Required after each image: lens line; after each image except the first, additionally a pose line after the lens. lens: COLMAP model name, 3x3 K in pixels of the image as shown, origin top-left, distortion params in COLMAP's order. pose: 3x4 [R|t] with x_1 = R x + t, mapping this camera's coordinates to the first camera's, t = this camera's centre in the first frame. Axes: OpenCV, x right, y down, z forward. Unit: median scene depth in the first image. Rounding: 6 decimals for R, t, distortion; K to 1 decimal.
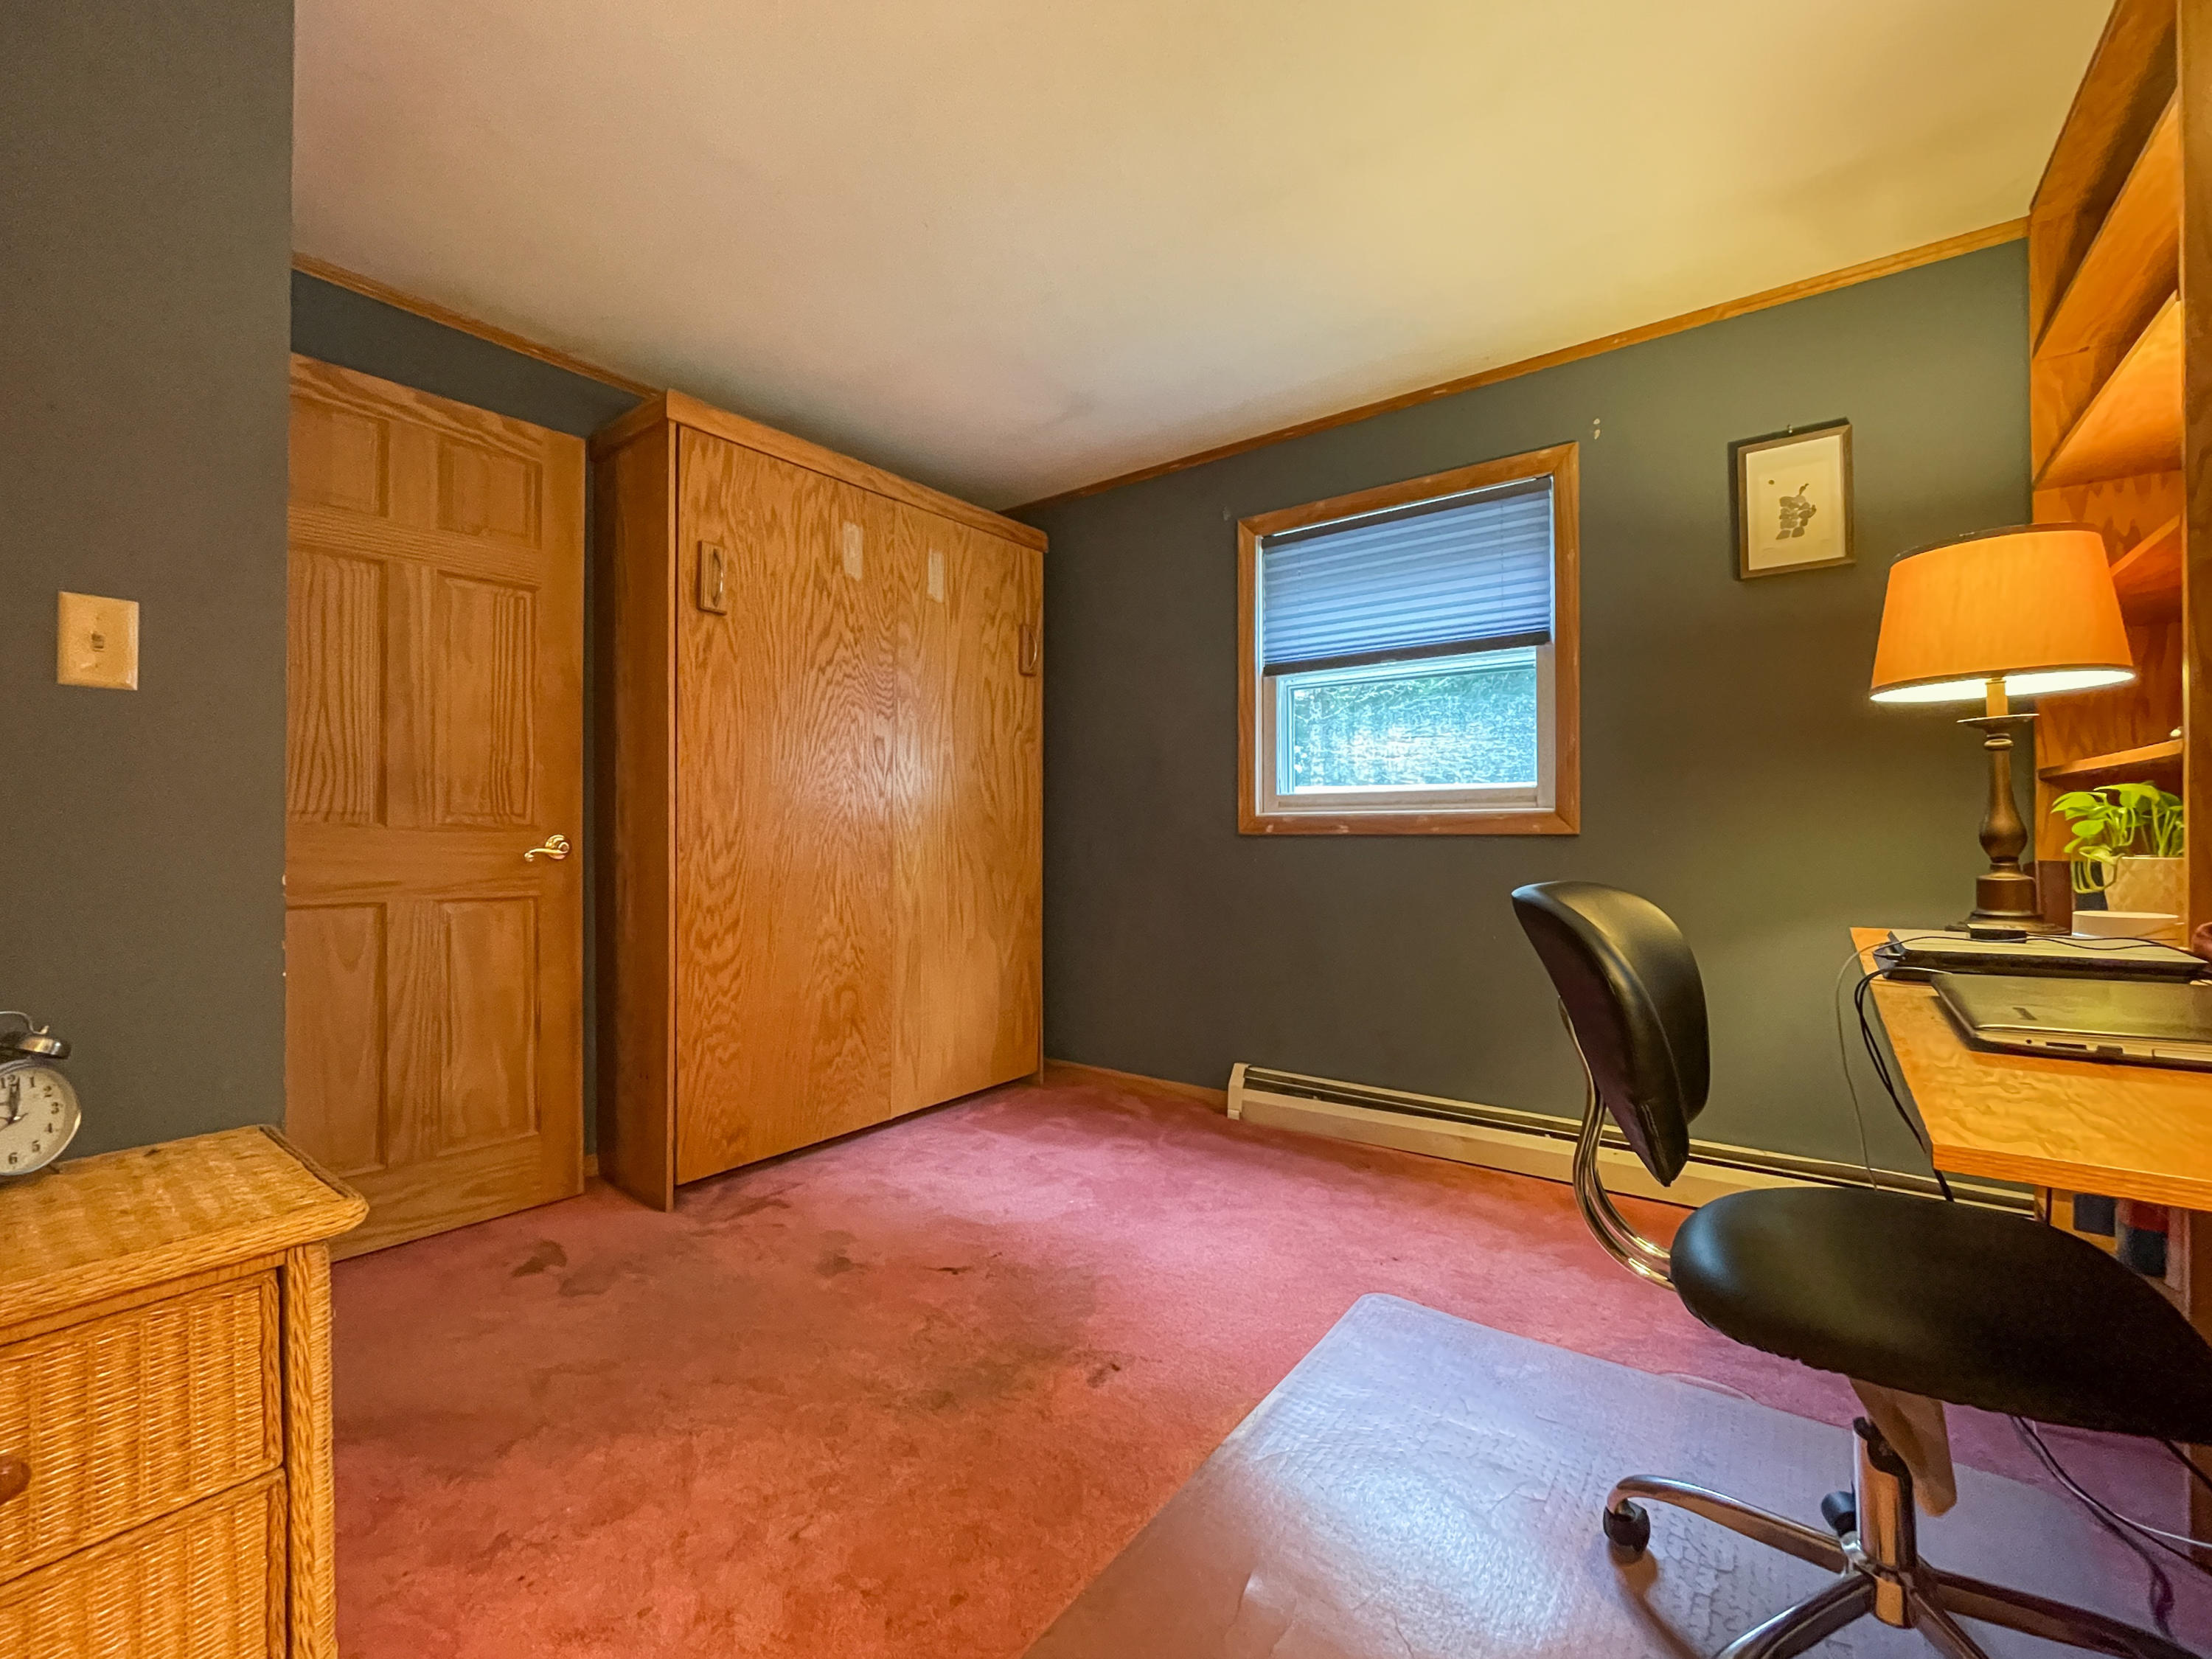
lens RADIAL K [[886.2, 0, 1105.3], [0, 886.2, 827.5], [0, 0, 1]] dist [-0.016367, -0.000047]
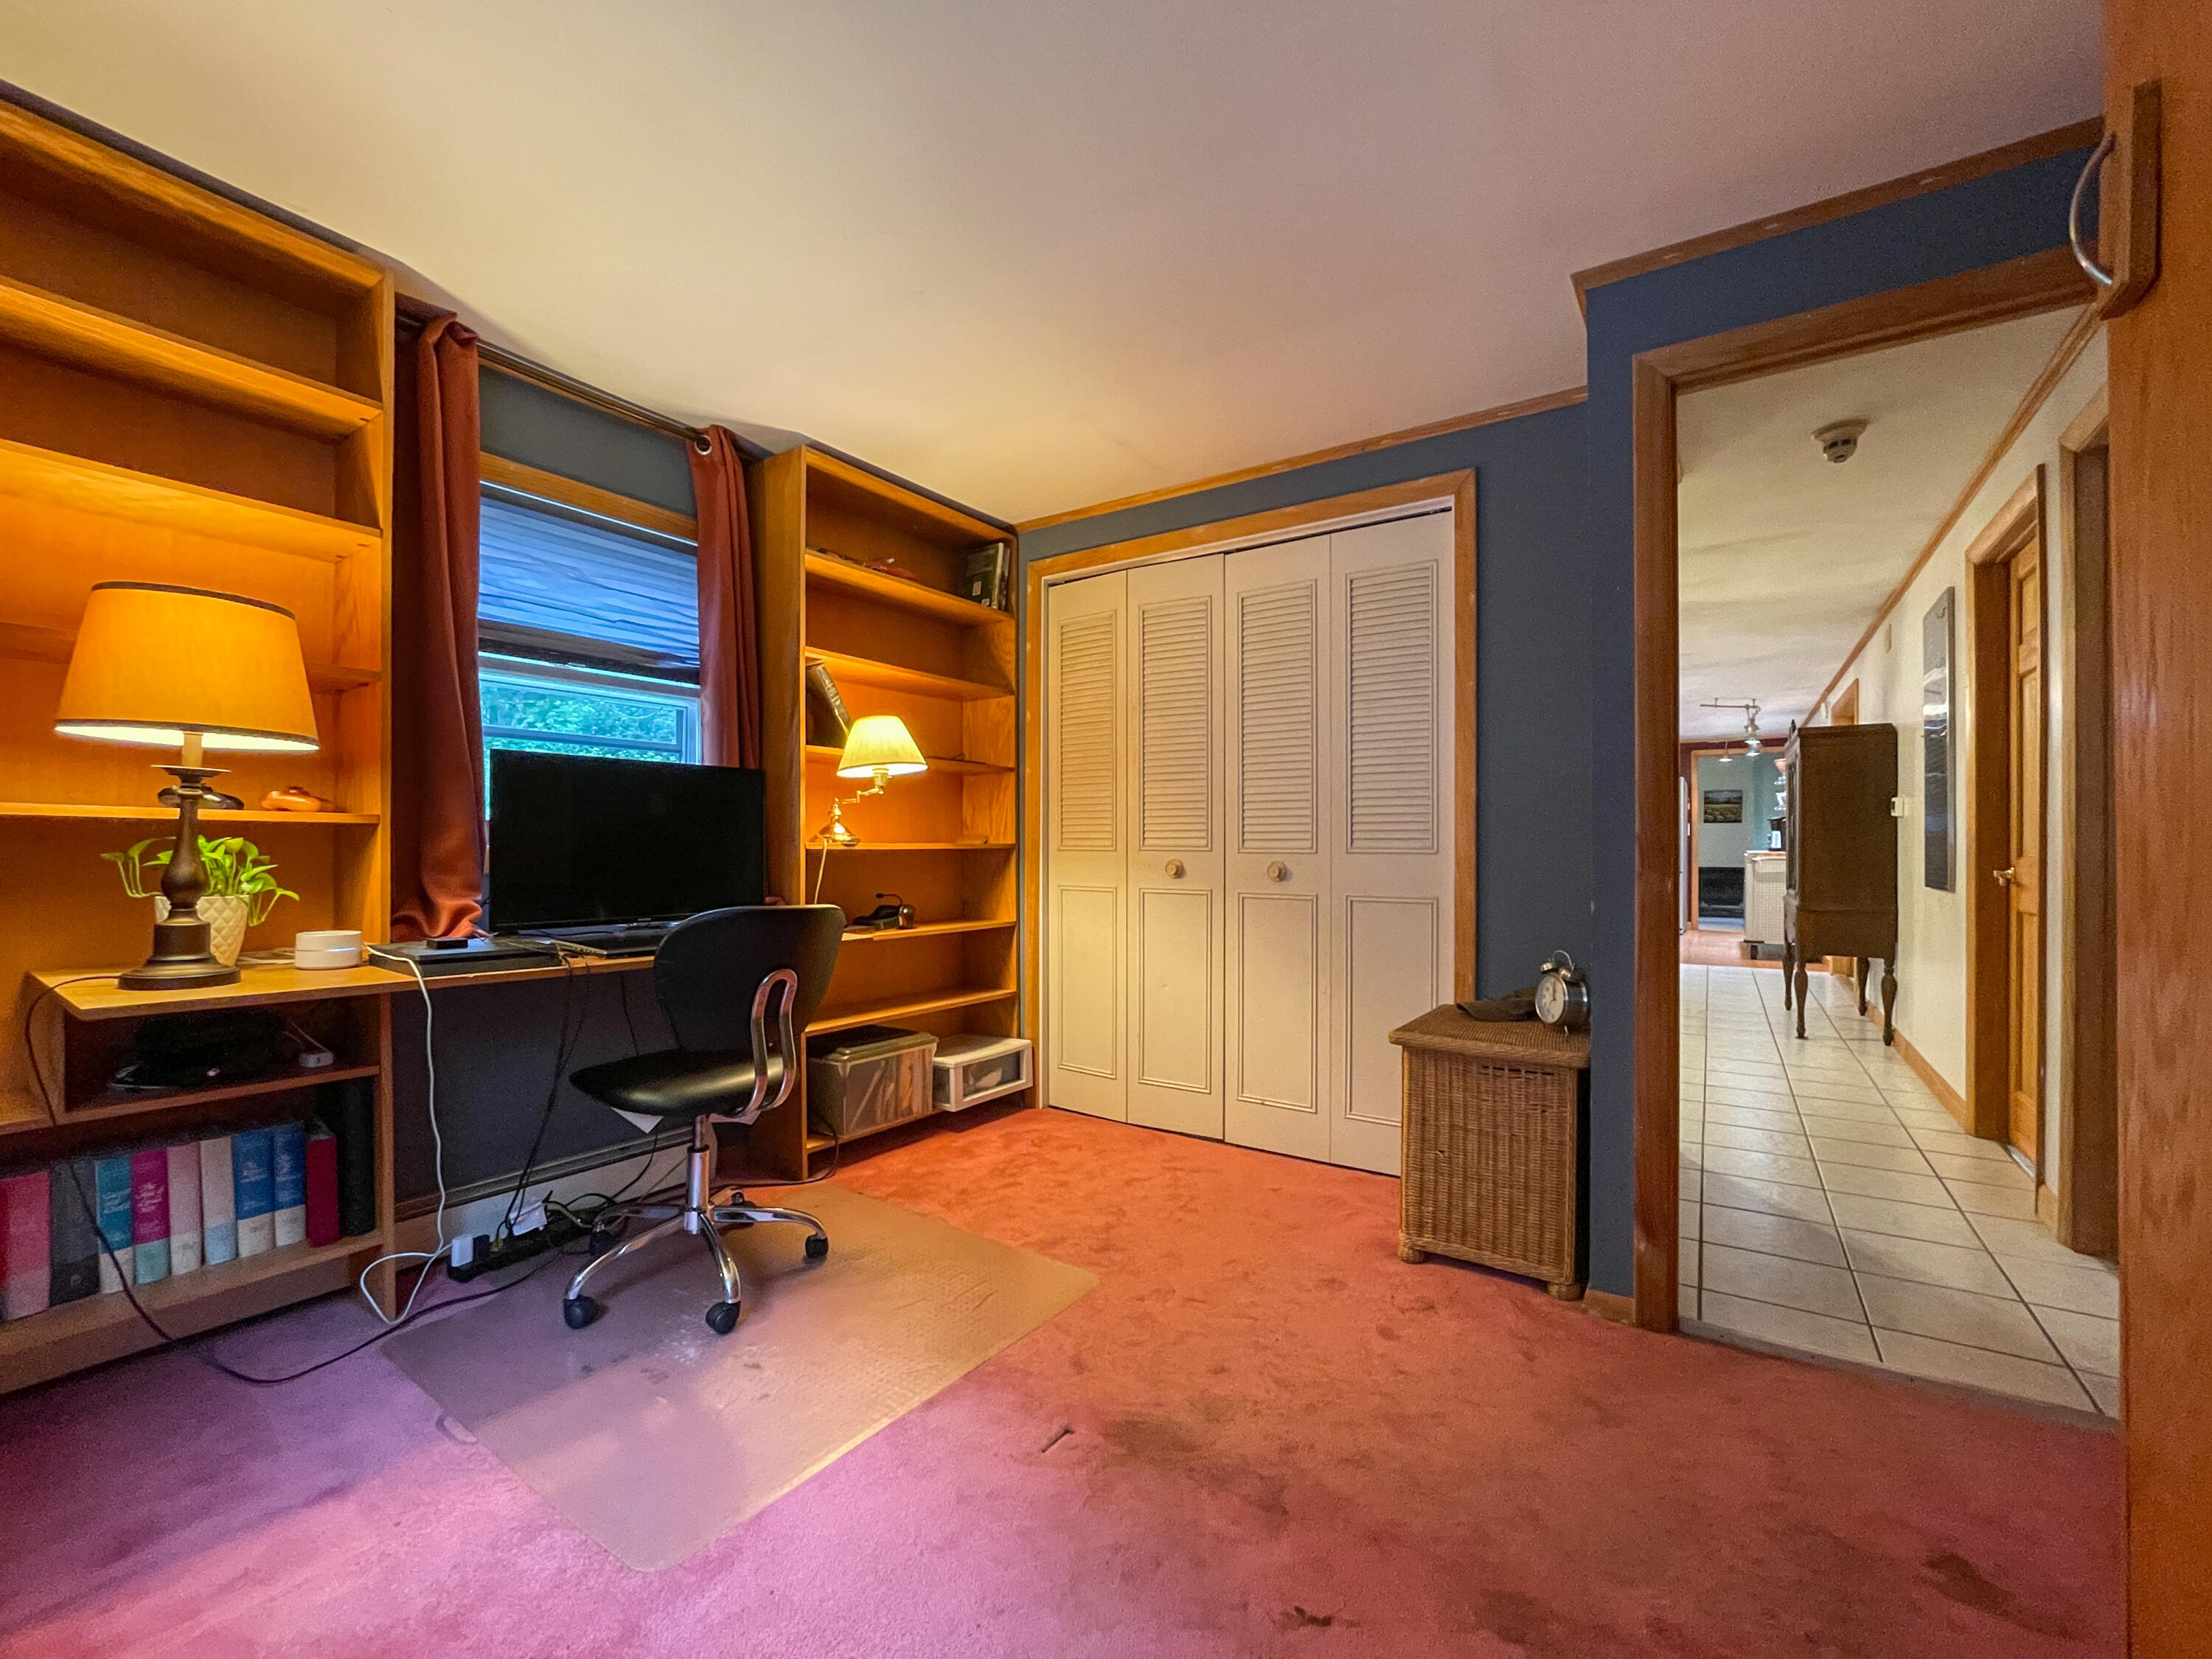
lens RADIAL K [[912.7, 0, 1112.0], [0, 912.7, 842.7], [0, 0, 1]] dist [-0.016910, 0.000084]
pose [[-0.995759, 0.001085, -0.091989, 0.011229], [0.001808, 0.999968, -0.007783, -0.016371], [0.091978, -0.007917, -0.995730, 1.245391]]
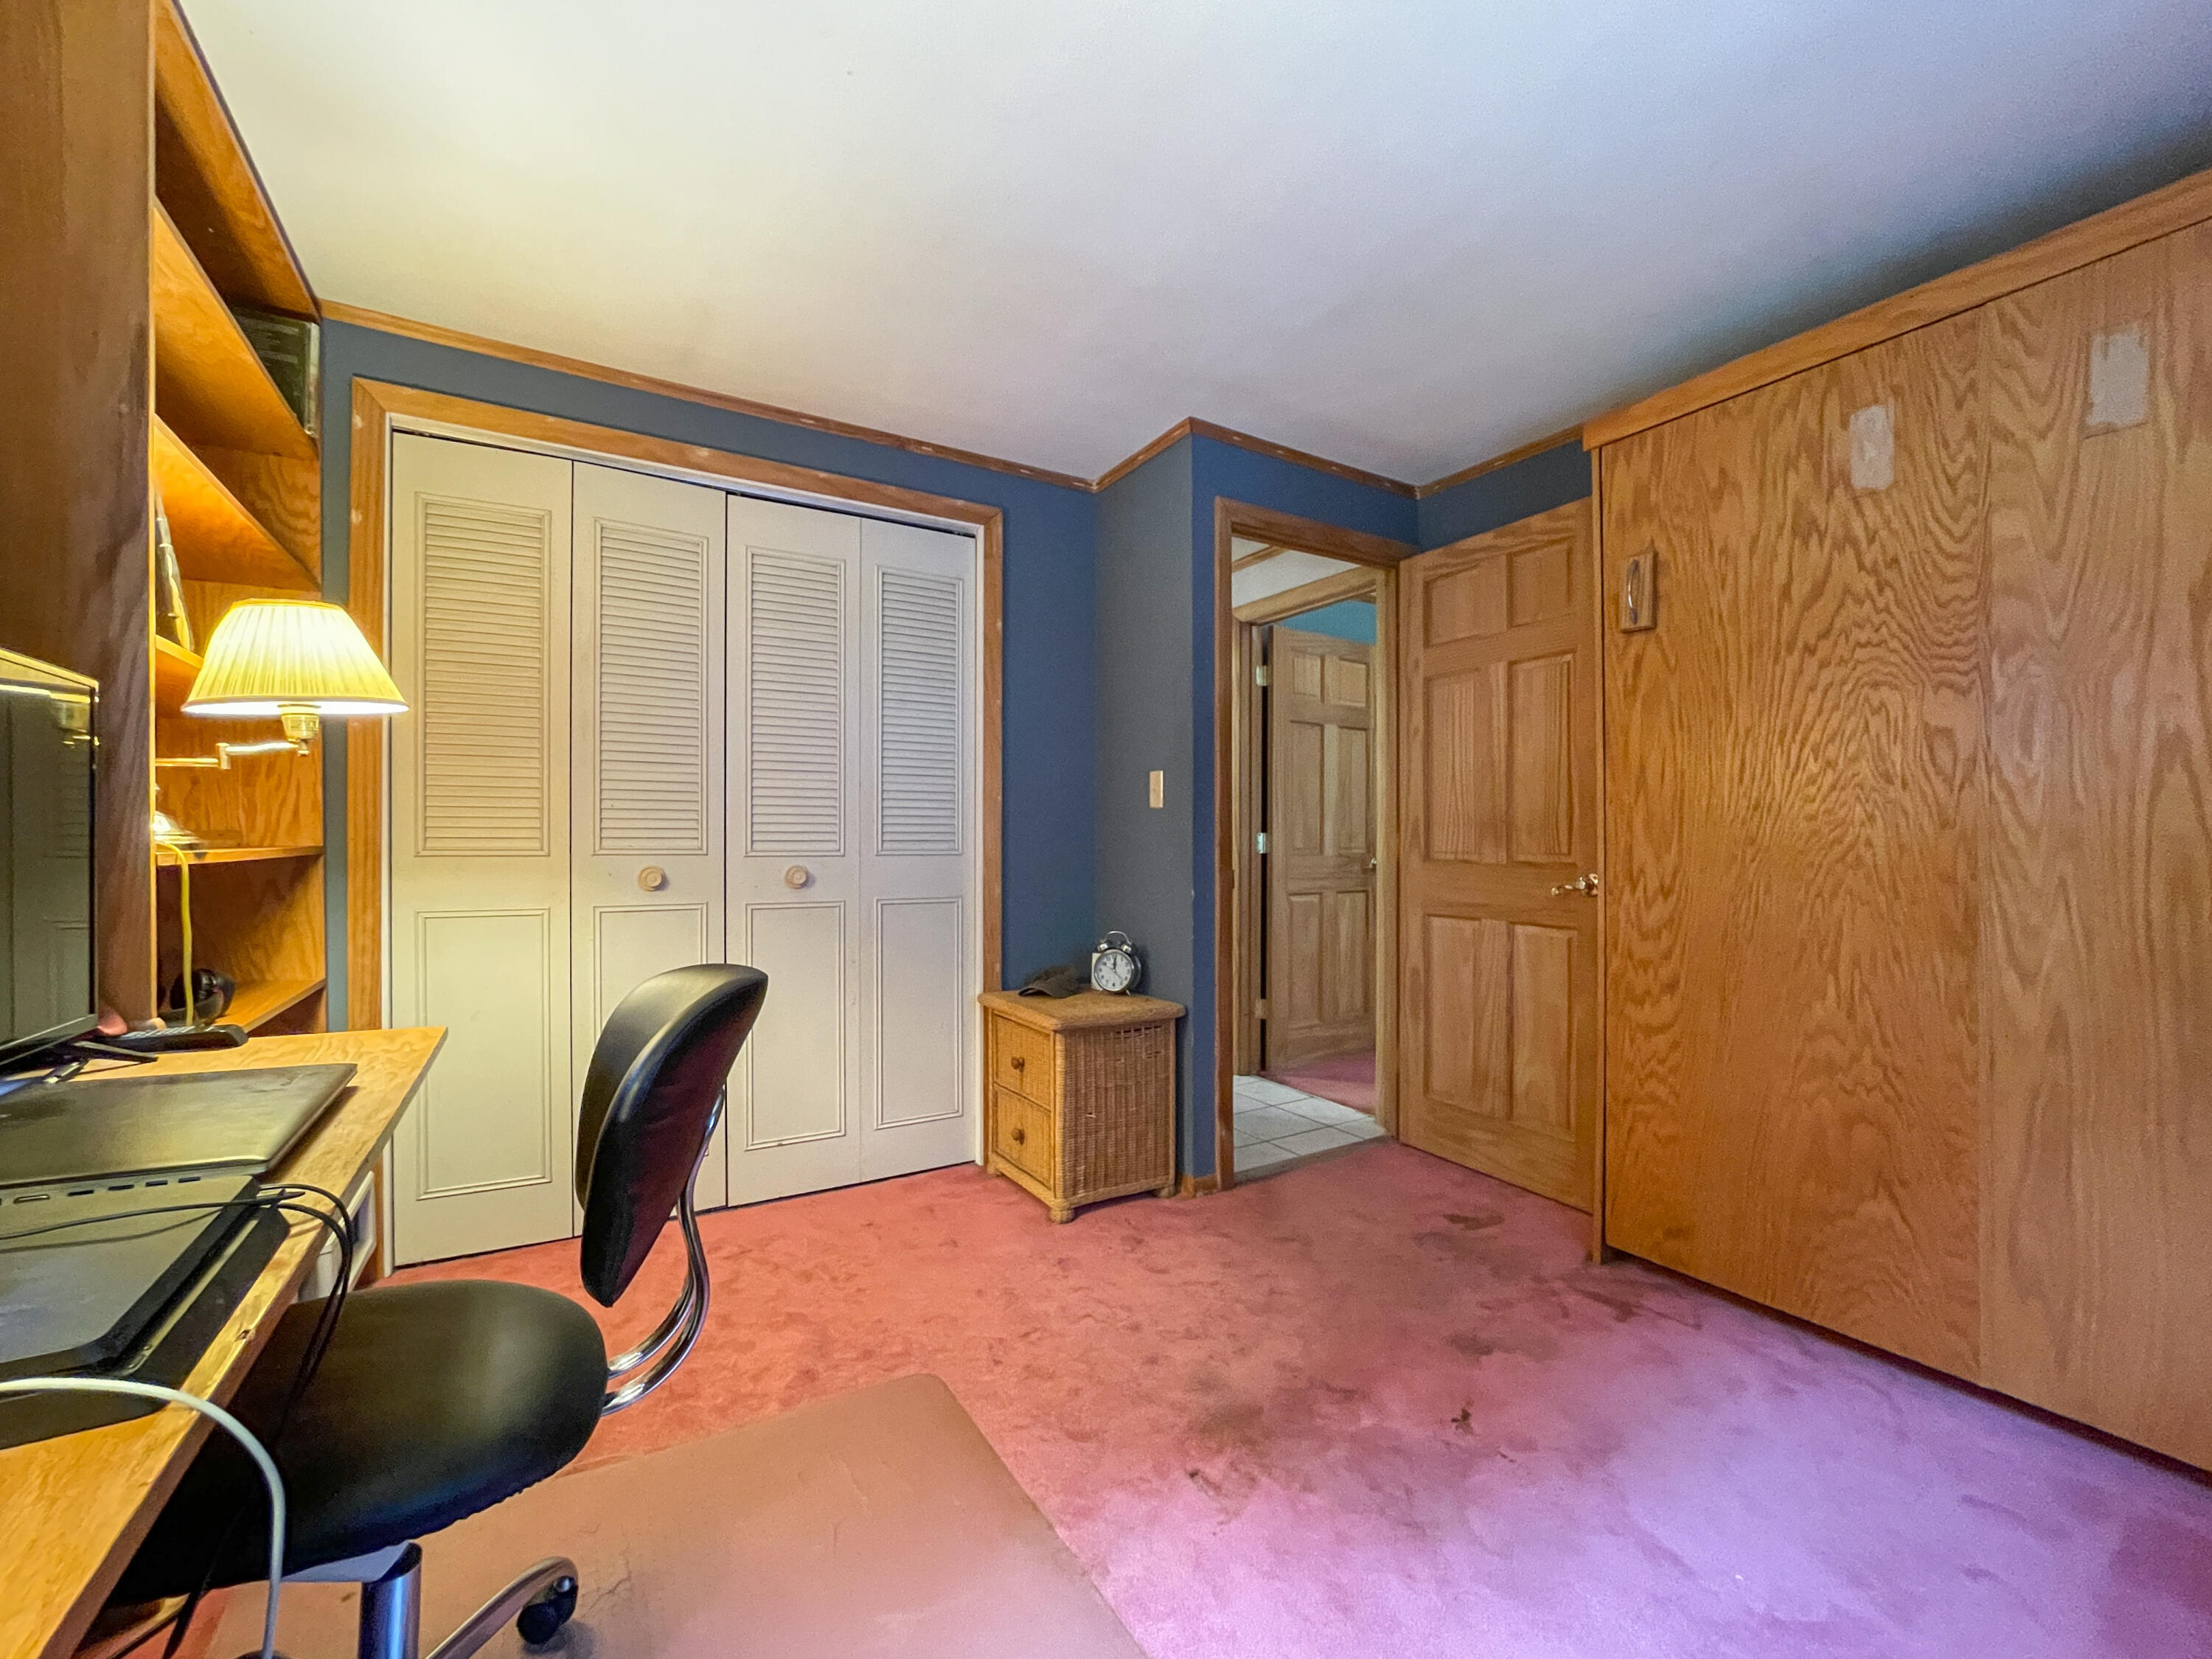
lens RADIAL K [[912.7, 0, 1112.0], [0, 912.7, 842.7], [0, 0, 1]] dist [-0.016910, 0.000084]
pose [[-0.340399, 0.004233, -0.940272, 0.567471], [0.002545, 0.999990, 0.003580, -0.031158], [0.940278, -0.001174, -0.340407, 0.762440]]
